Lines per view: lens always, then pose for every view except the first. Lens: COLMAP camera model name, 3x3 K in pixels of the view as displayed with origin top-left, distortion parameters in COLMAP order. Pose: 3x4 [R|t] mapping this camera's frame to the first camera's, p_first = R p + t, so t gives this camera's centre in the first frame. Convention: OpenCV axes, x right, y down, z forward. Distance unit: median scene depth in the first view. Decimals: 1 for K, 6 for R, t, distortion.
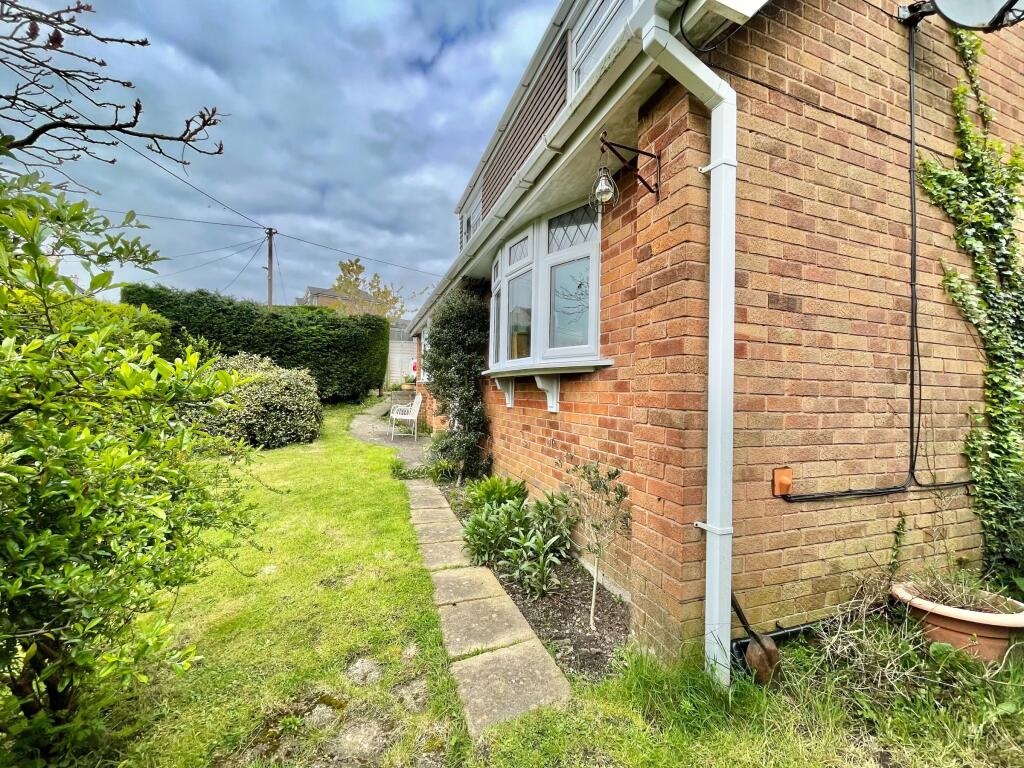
lens RADIAL K [[418.4, 0, 520.3], [0, 418.4, 382.4], [0, 0, 1]] dist [0.007460, -0.000345]
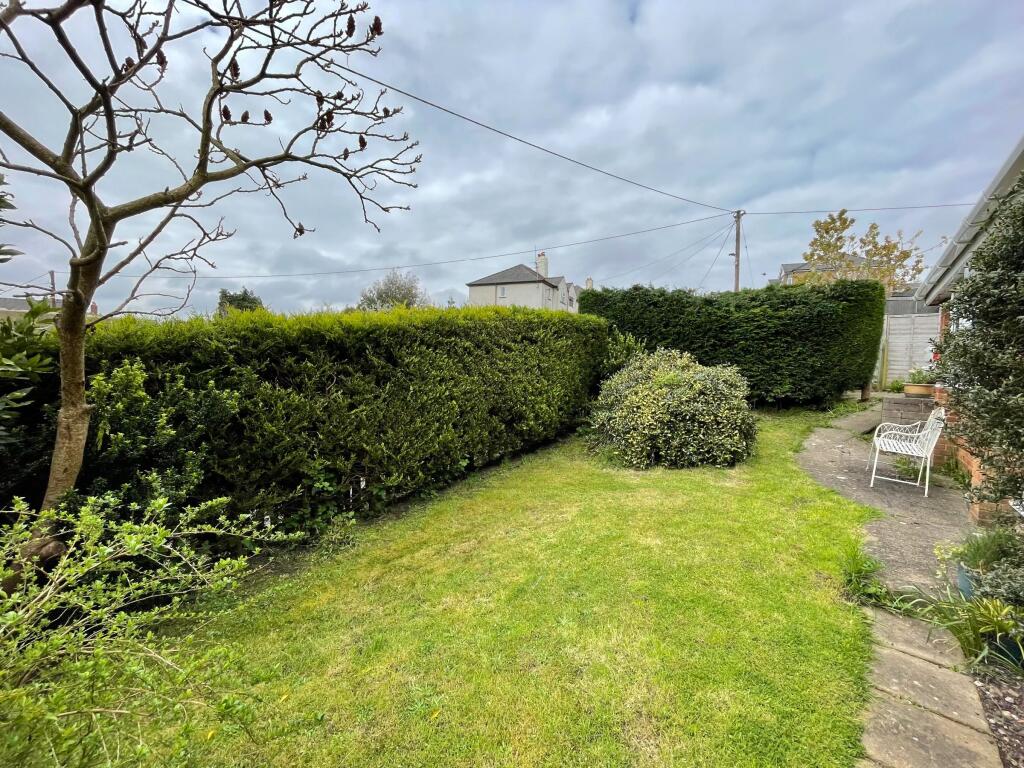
lens RADIAL K [[418.4, 0, 517.6], [0, 418.4, 386.6], [0, 0, 1]] dist [0.007460, -0.000345]
pose [[0.505400, 0.037235, -0.862082, -0.046966], [-0.003011, 0.999139, 0.041389, -0.022141], [0.862880, -0.018322, 0.505077, 0.245385]]
